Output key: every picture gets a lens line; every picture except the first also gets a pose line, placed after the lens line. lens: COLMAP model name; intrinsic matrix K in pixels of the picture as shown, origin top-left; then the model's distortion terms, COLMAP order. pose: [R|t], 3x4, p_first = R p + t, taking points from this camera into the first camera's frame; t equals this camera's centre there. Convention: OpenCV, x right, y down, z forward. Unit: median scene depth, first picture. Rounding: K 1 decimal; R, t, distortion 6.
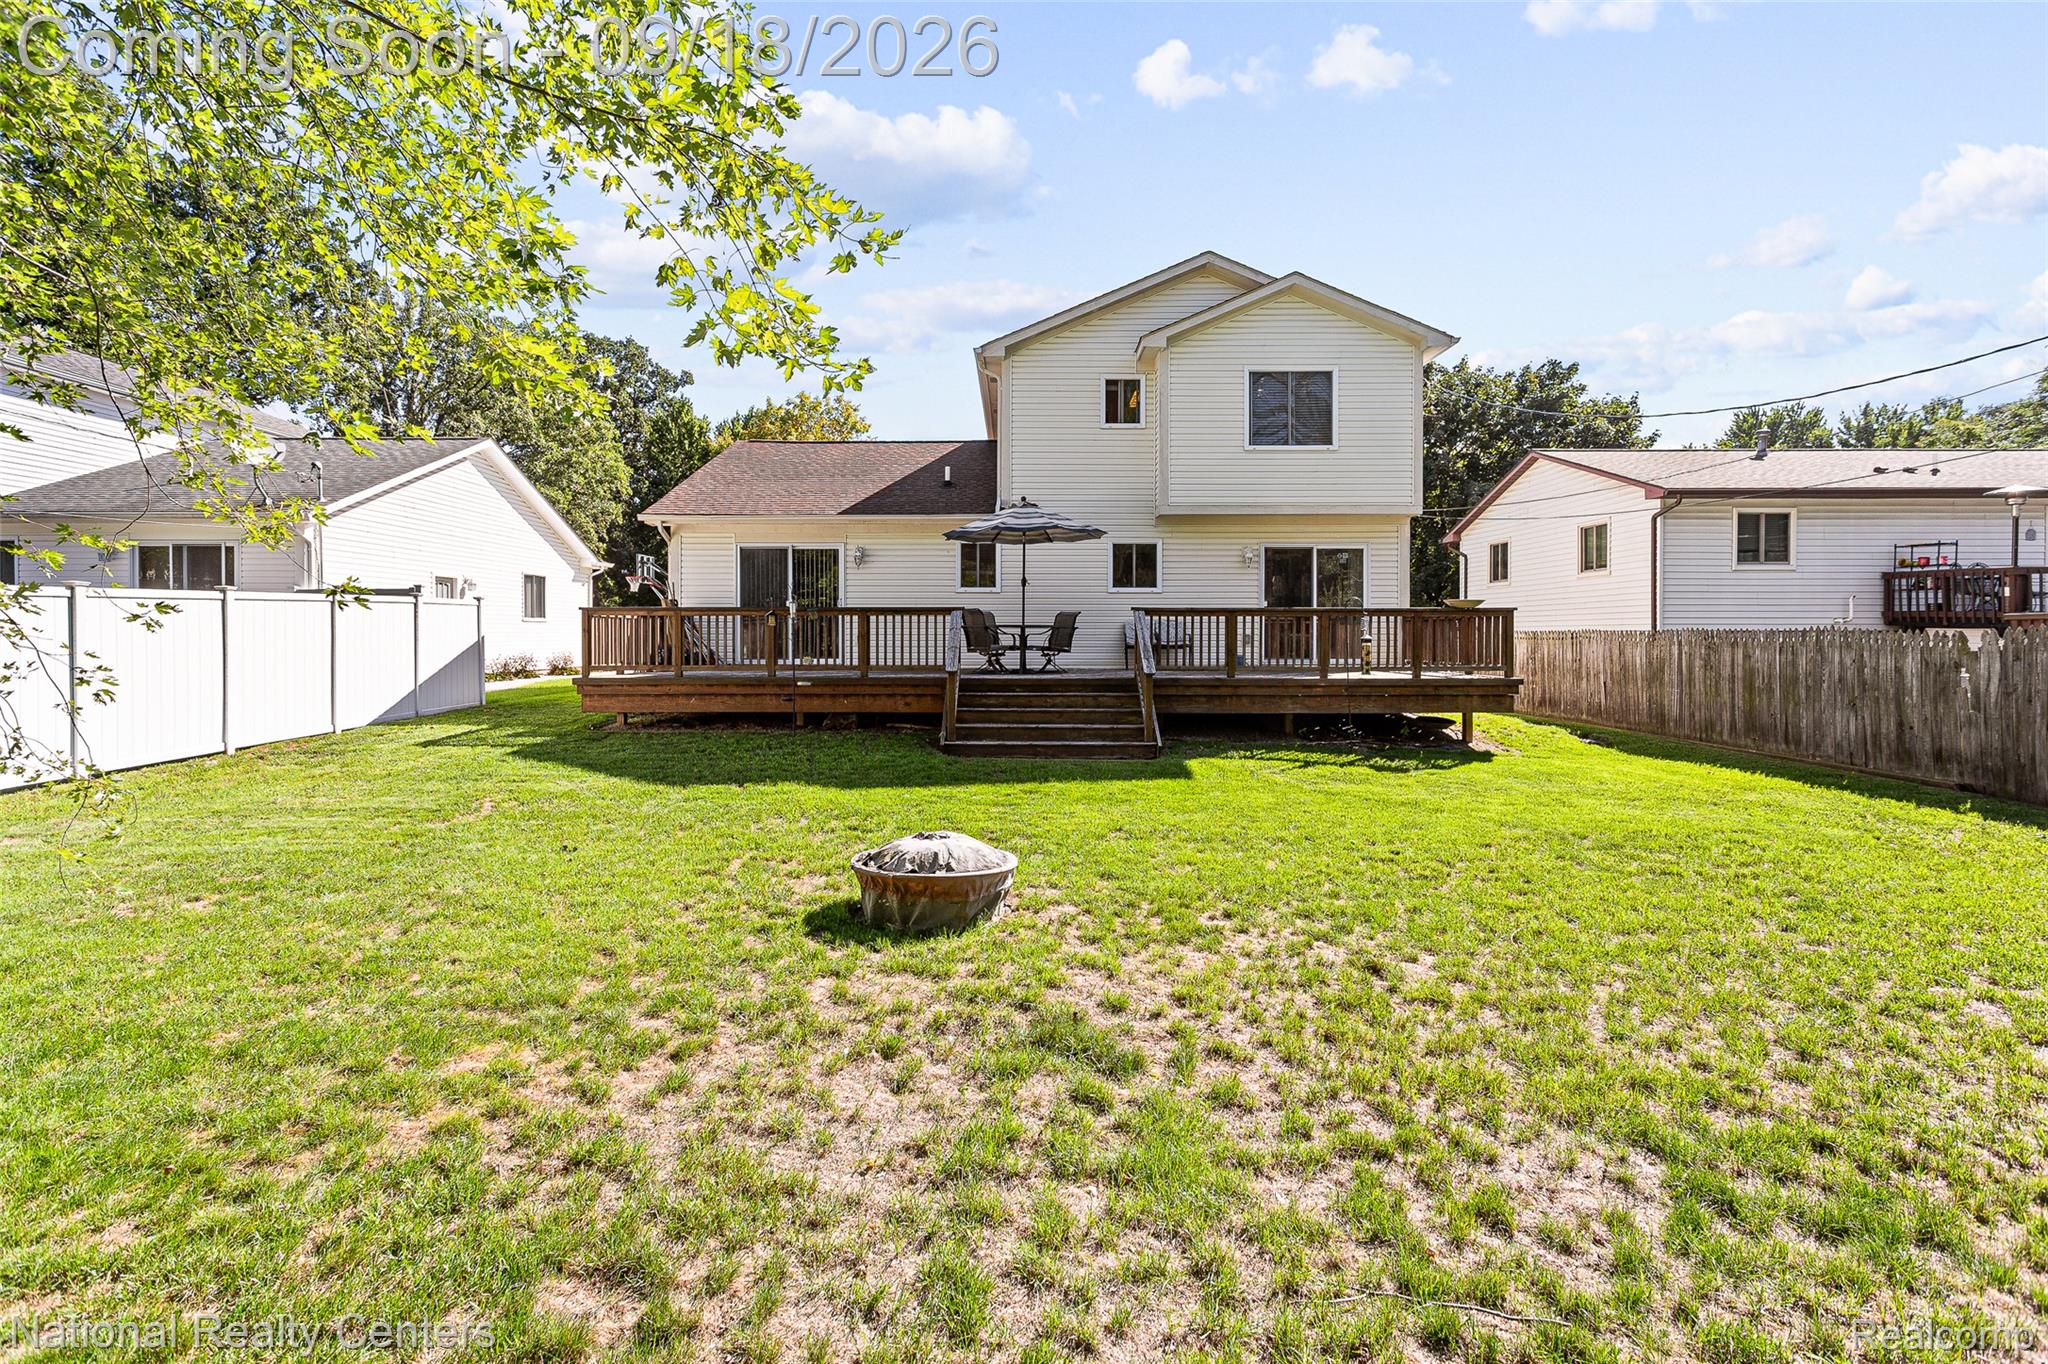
lens RADIAL K [[991.8, 0, 1032.4], [0, 991.8, 645.0], [0, 0, 1]] dist [0.001682, 0.000080]
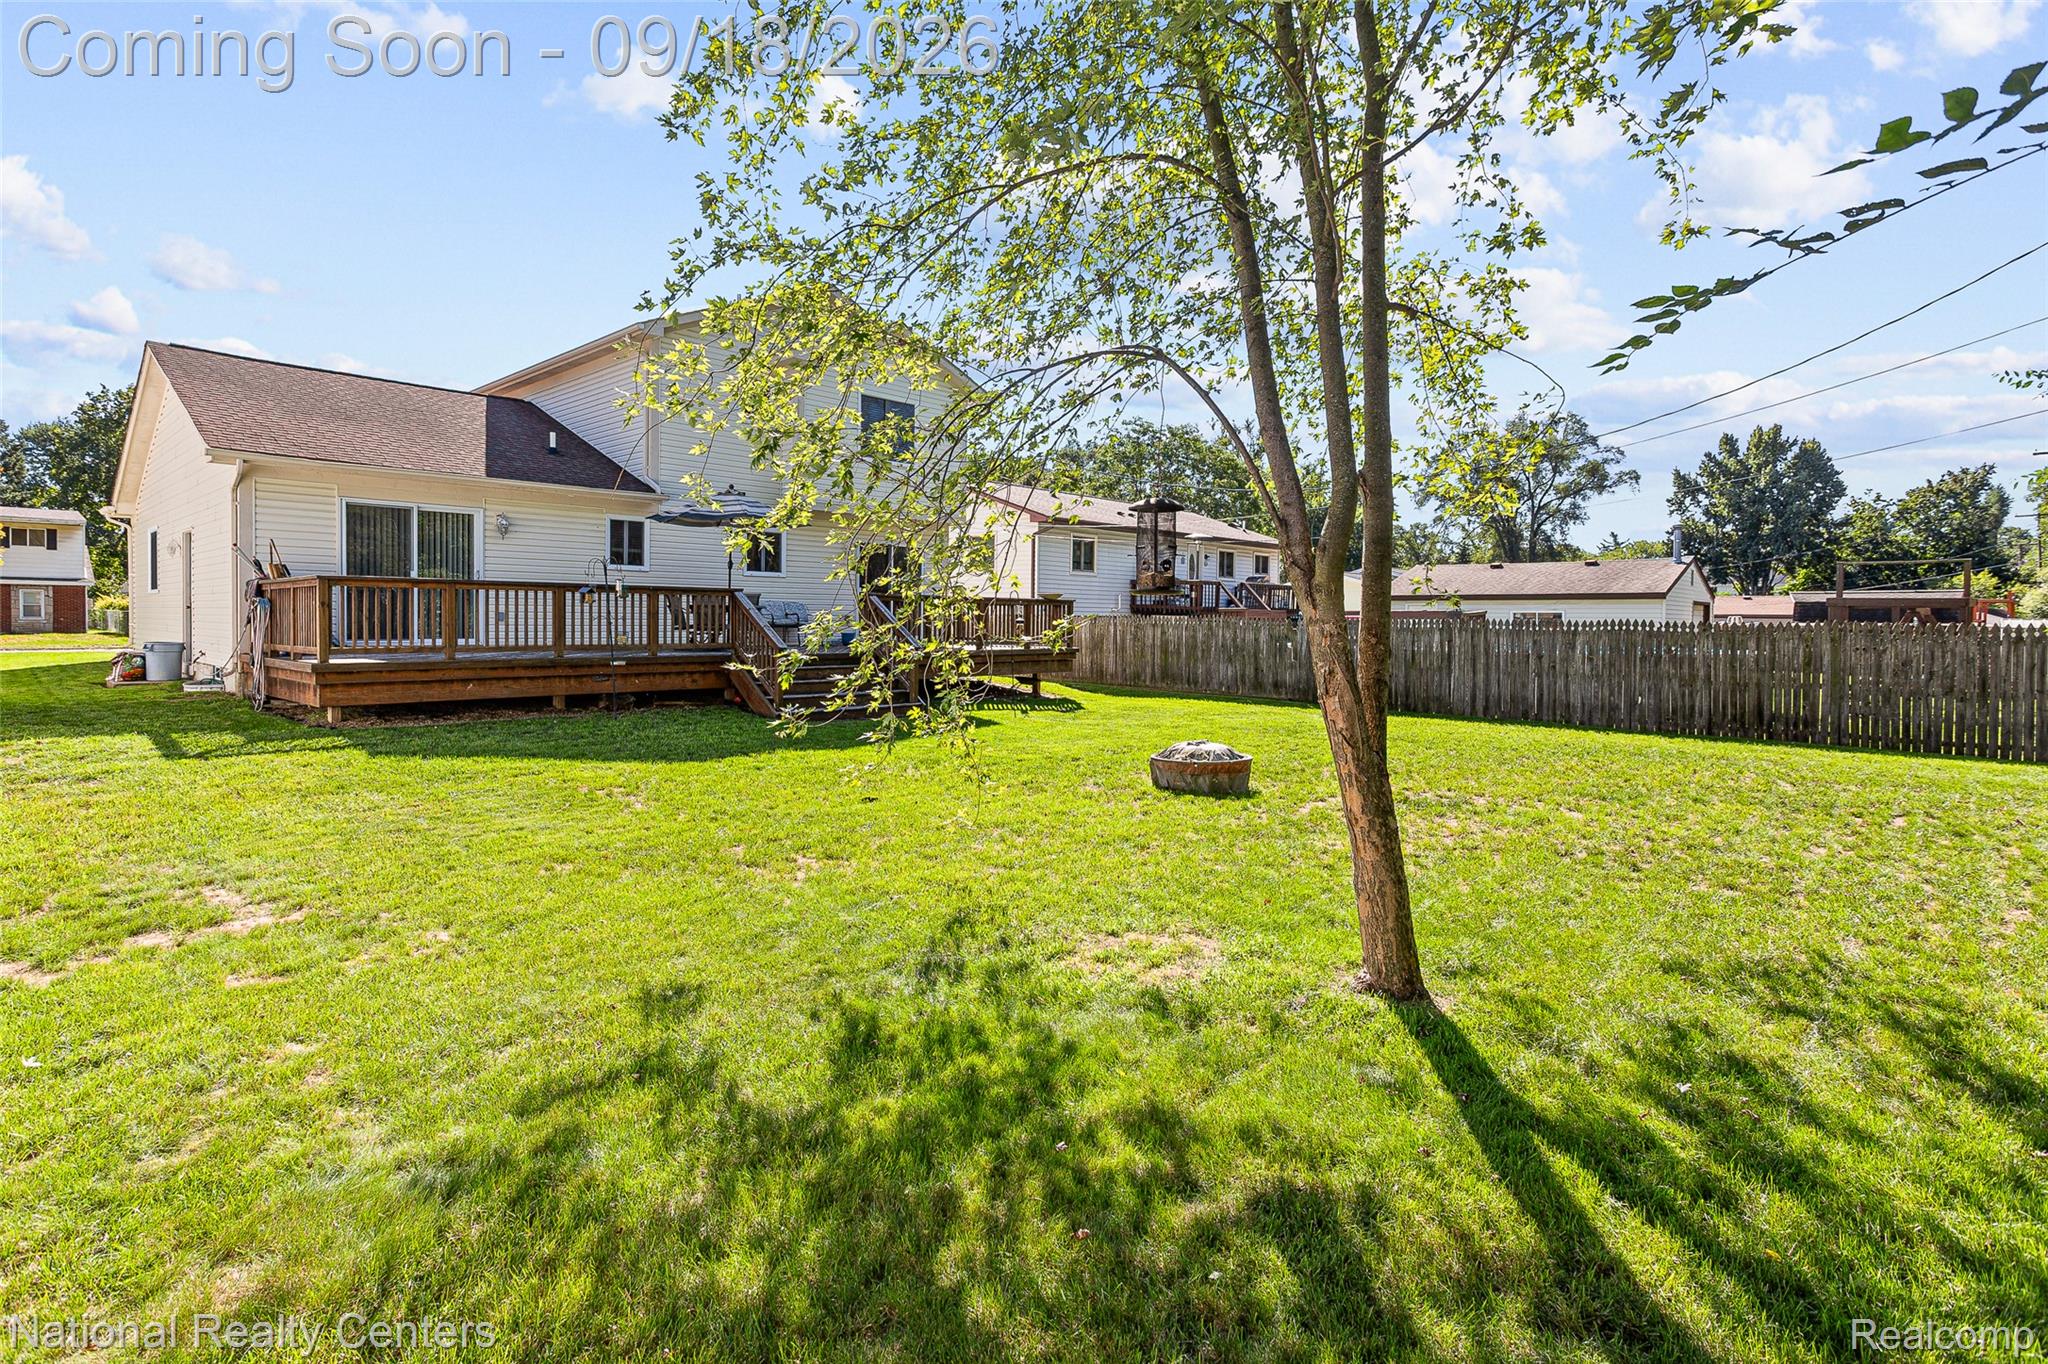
lens RADIAL K [[991.8, 0, 1032.4], [0, 991.8, 645.0], [0, 0, 1]] dist [0.001682, 0.000080]
pose [[0.687178, -0.012092, 0.726388, -0.497905], [-0.003871, 0.999786, 0.020306, -0.000390], [-0.726479, -0.016765, 0.686984, 0.028766]]
